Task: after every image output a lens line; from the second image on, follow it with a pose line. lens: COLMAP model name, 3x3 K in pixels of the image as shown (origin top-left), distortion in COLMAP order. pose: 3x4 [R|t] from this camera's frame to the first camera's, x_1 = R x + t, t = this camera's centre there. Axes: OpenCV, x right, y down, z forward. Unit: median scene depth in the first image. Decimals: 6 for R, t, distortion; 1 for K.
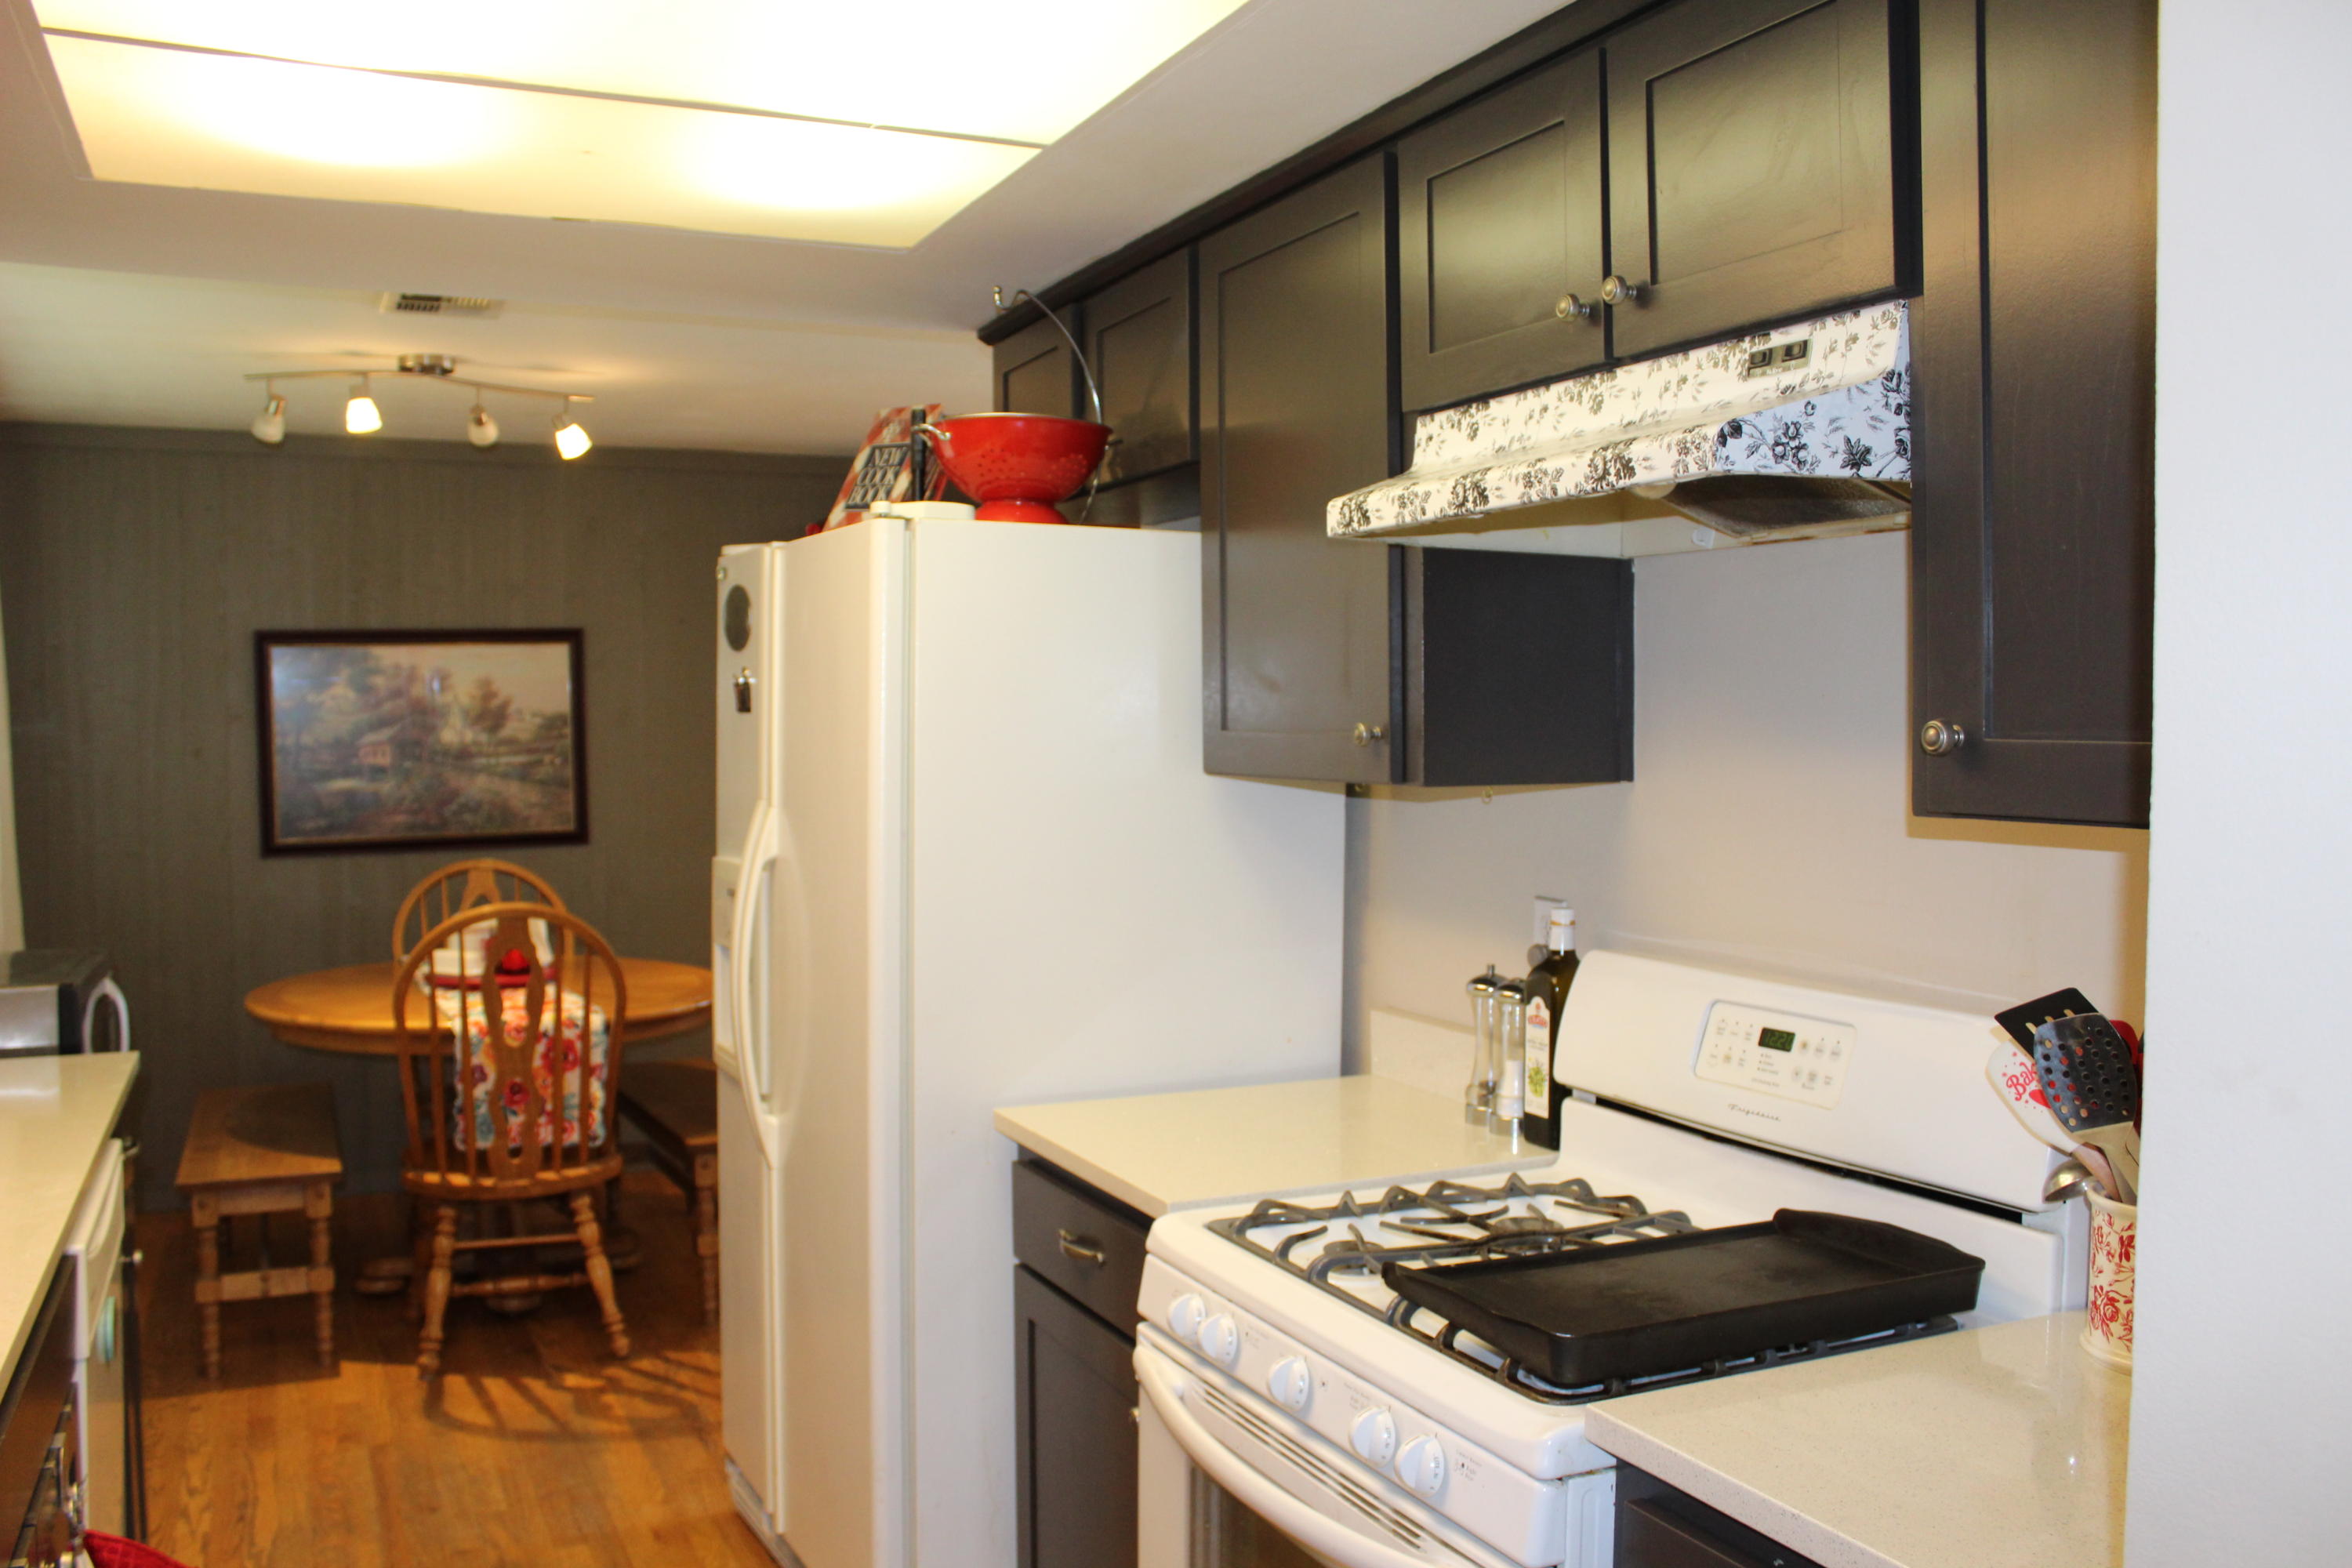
lens RADIAL K [[1974.9, 0, 1159.8], [0, 1974.9, 791.4], [0, 0, 1]] dist [-0.157727, 0.153919]
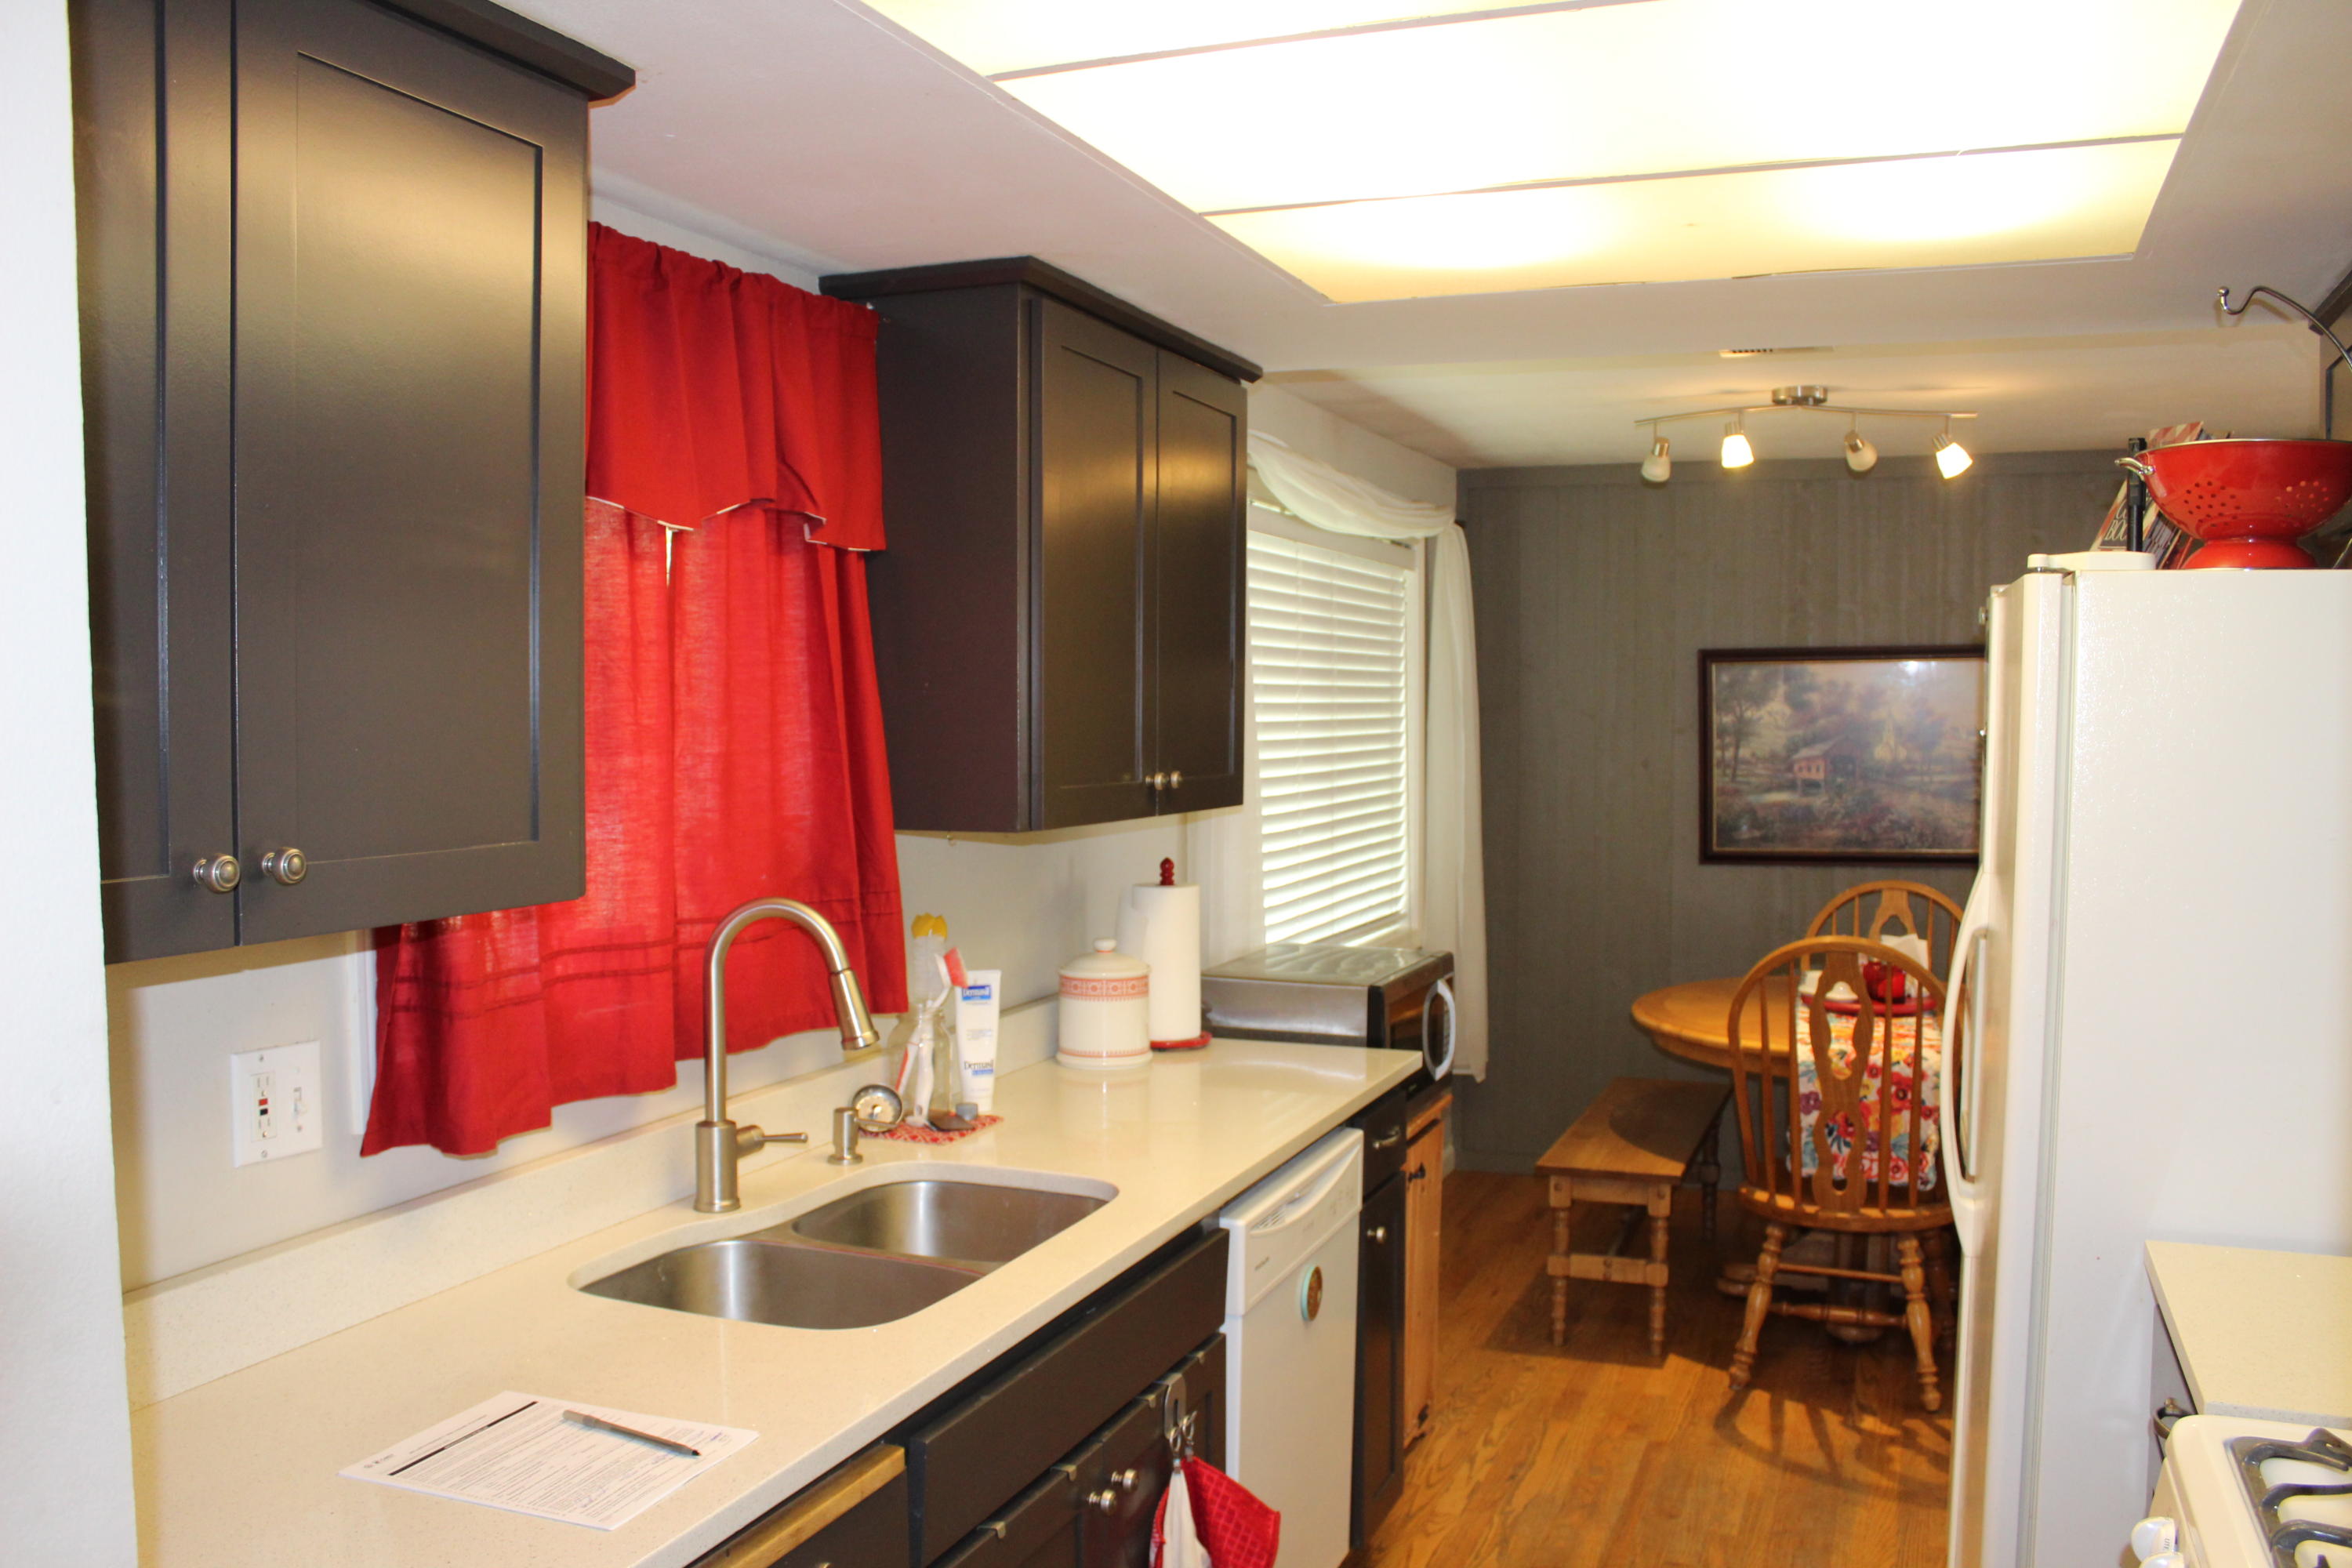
lens RADIAL K [[1974.9, 0, 1159.8], [0, 1974.9, 791.4], [0, 0, 1]] dist [-0.157727, 0.153919]
pose [[0.692477, 0.036827, -0.720499, 0.134817], [-0.030114, 0.999301, 0.022135, -0.027439], [0.720811, 0.006369, 0.693102, 0.055507]]
